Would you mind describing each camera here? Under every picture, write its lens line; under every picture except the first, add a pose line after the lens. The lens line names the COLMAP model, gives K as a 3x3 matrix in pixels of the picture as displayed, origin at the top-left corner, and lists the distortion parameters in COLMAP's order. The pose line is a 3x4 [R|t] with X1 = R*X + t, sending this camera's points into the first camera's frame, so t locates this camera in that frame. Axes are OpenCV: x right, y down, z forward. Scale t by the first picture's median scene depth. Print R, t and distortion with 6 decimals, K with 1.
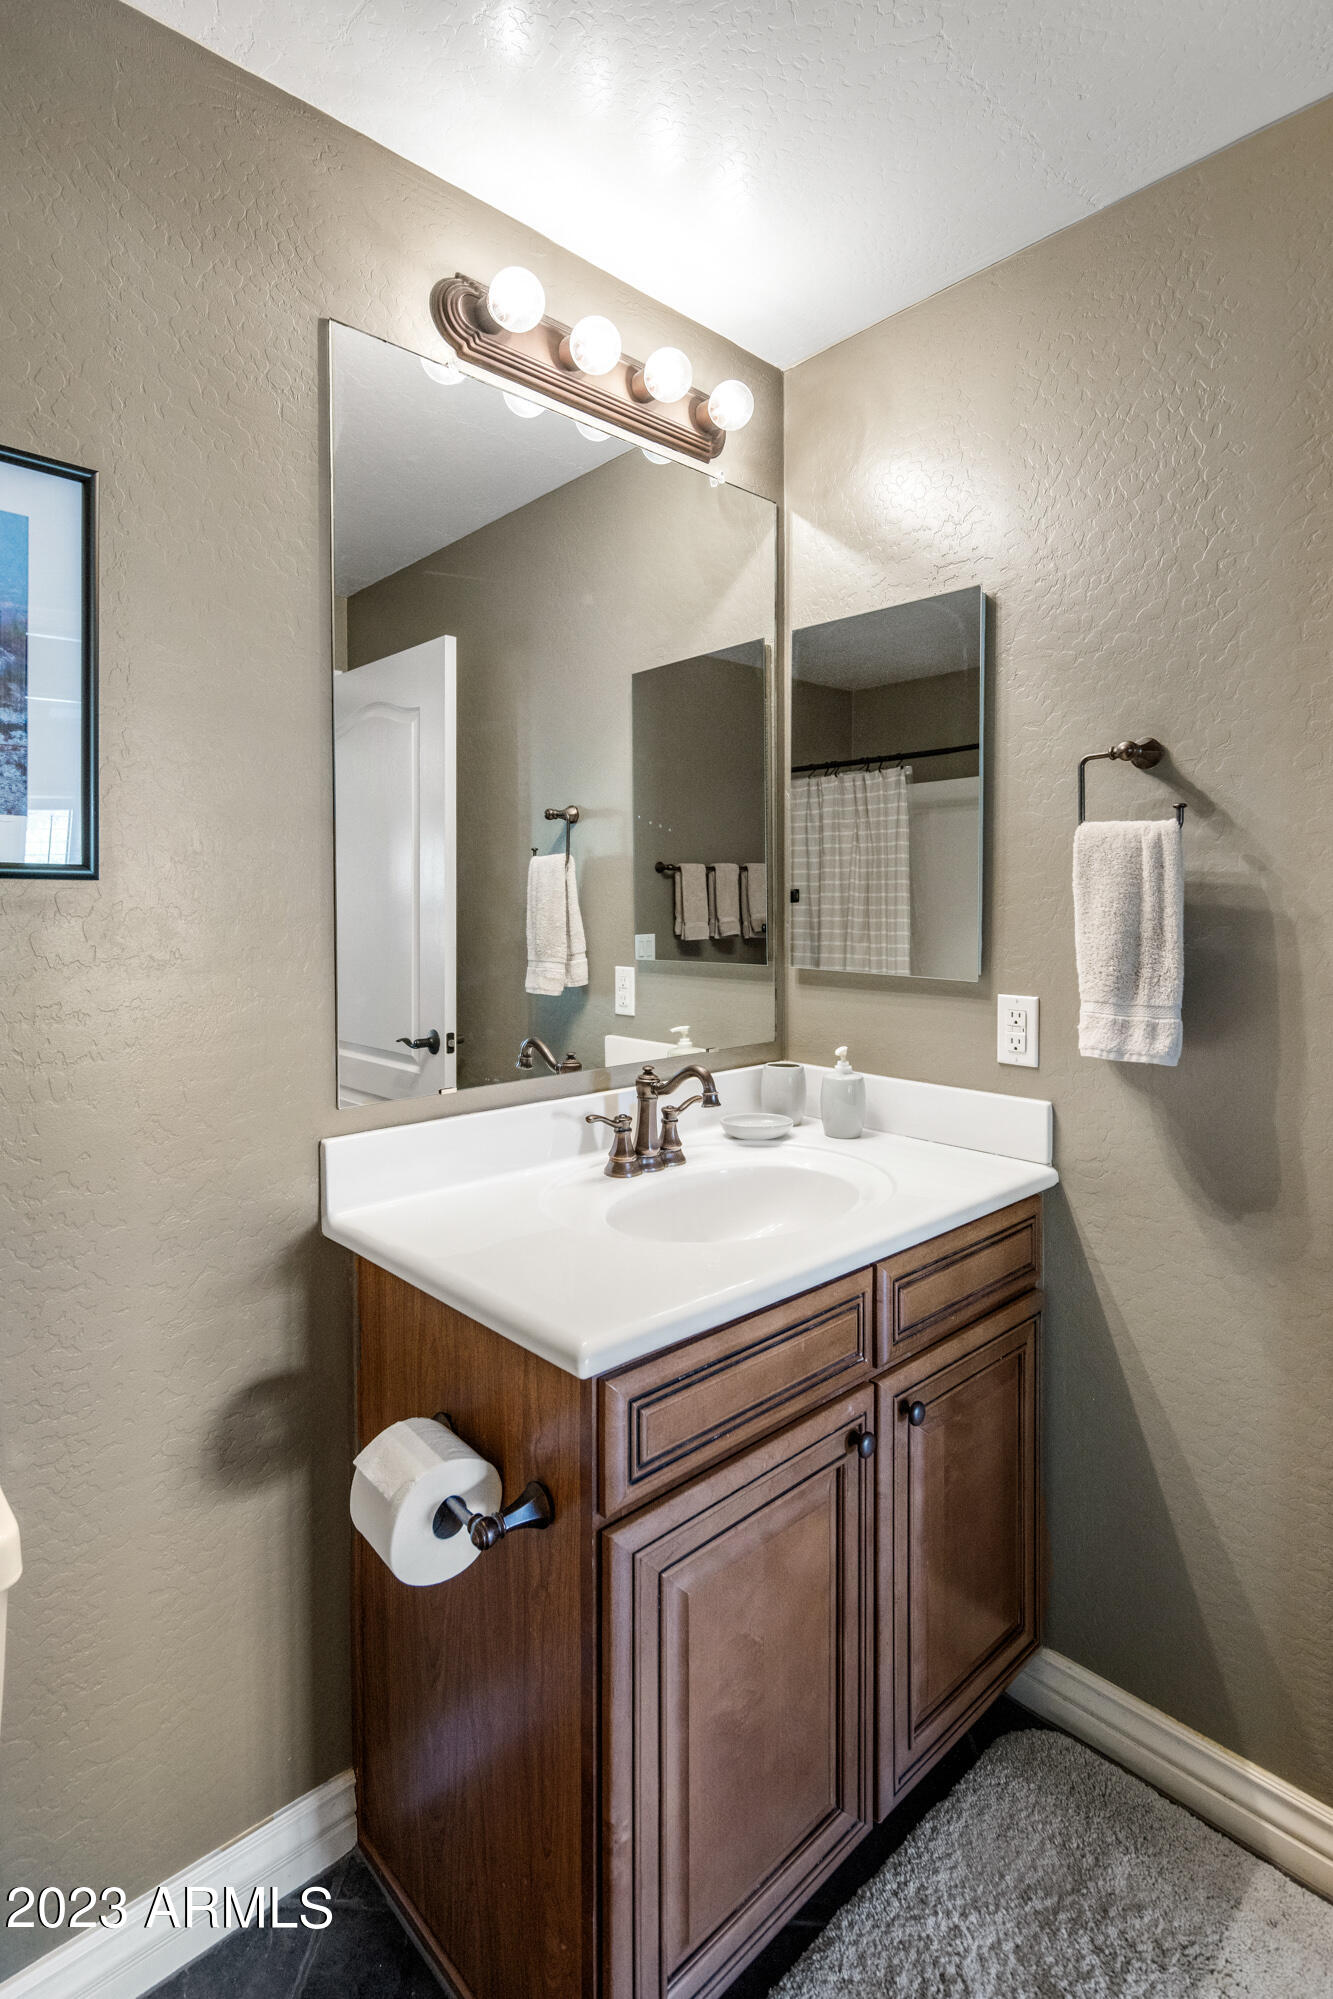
lens RADIAL K [[972.1, 0, 662.7], [0, 972.1, 988.4], [0, 0, 1]] dist [0.002058, -0.000362]
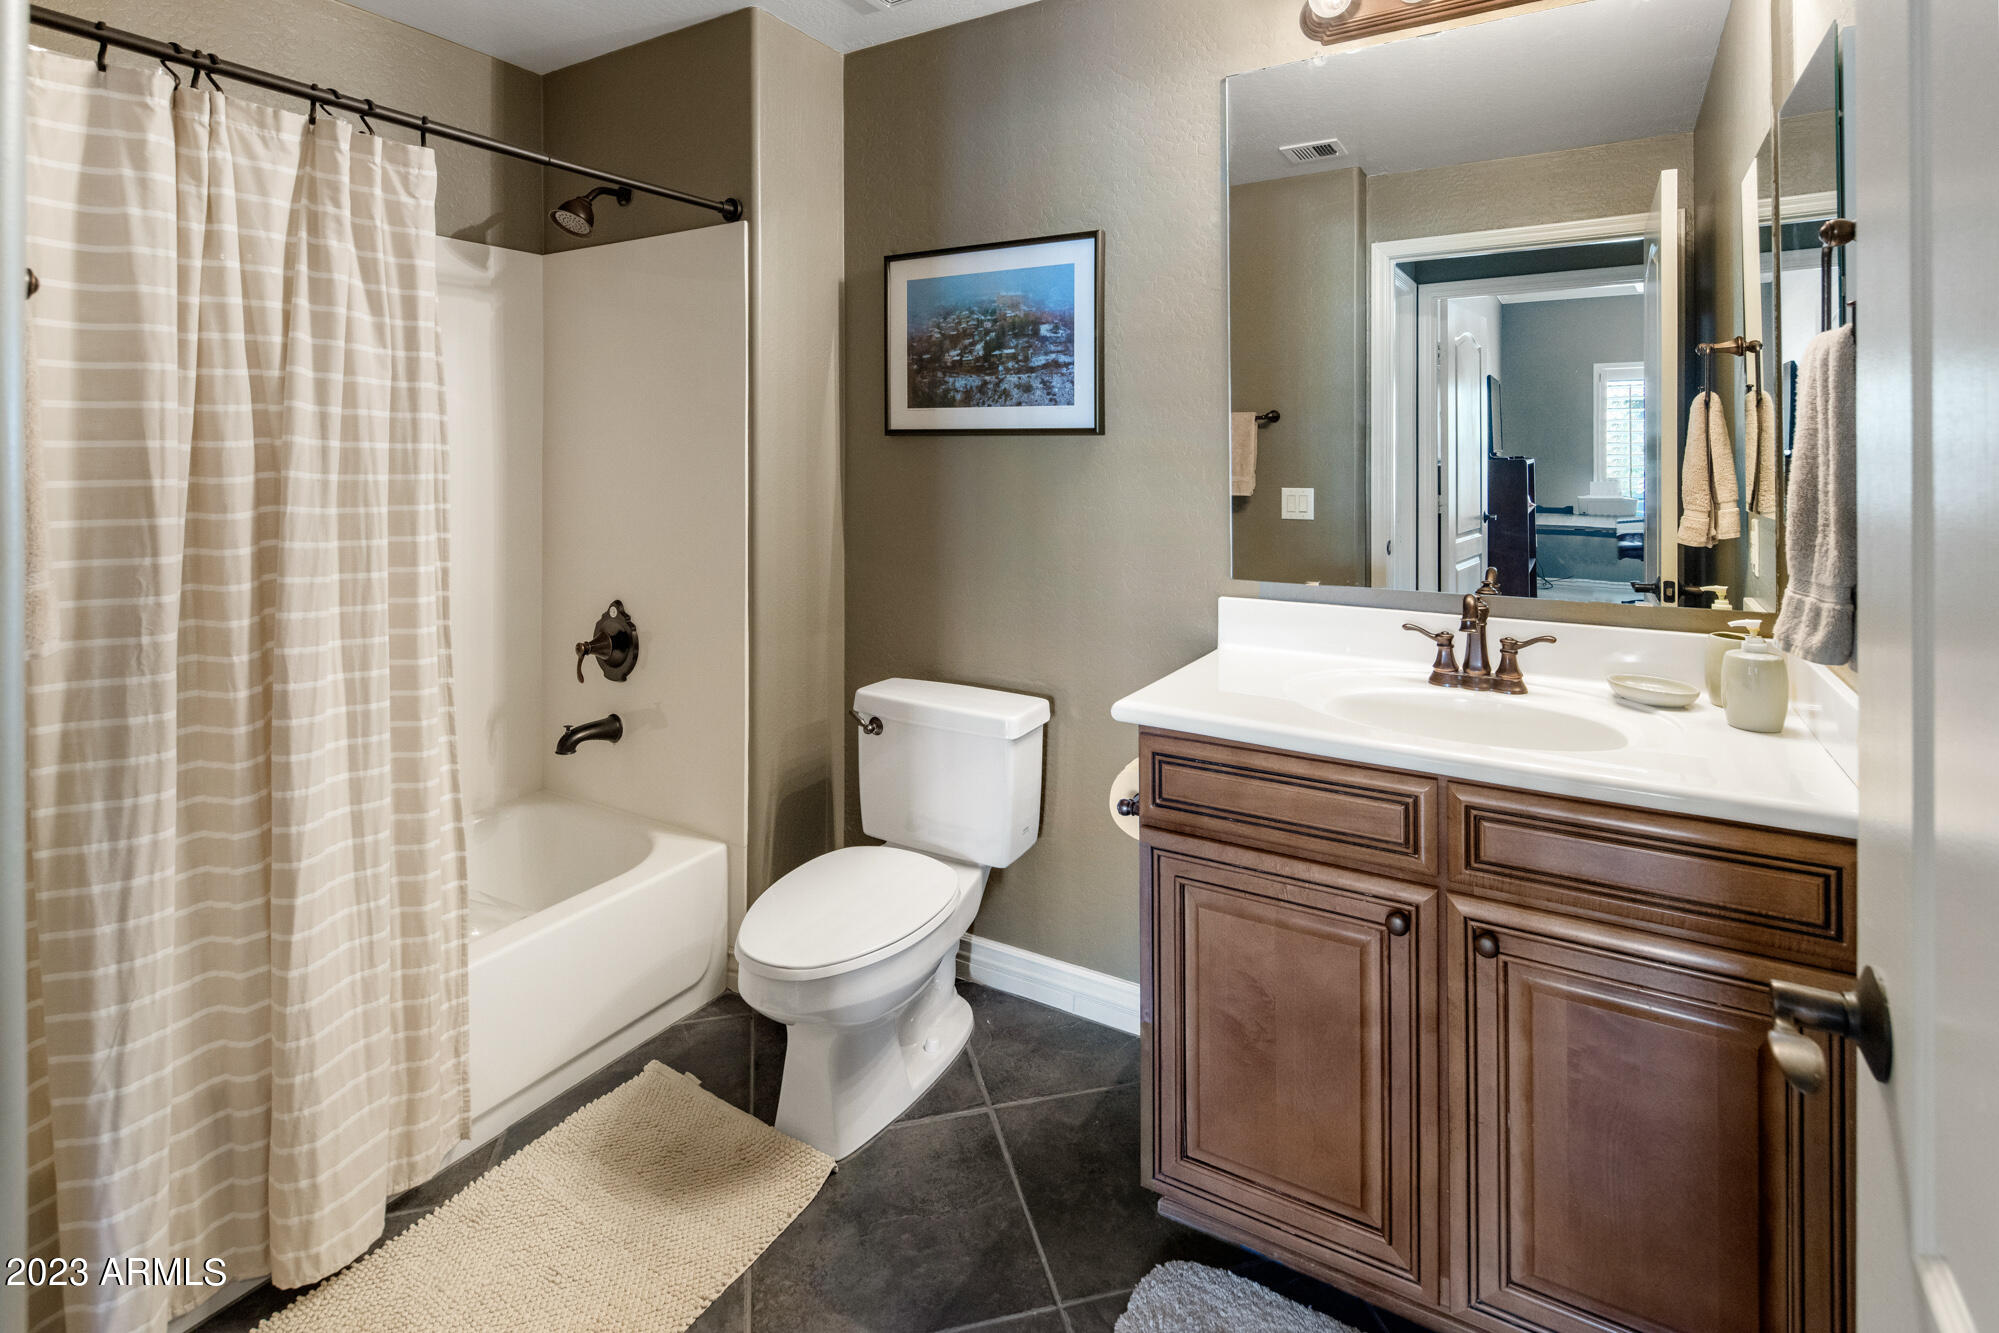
lens RADIAL K [[972.1, 0, 1011.3], [0, 972.1, 582.5], [0, 0, 1]] dist [0.002058, -0.000362]
pose [[0.288957, 0.131285, -0.948297, 1.028388], [-0.081512, 0.990329, 0.112266, -0.016721], [0.953866, 0.044857, 0.296864, 0.198802]]
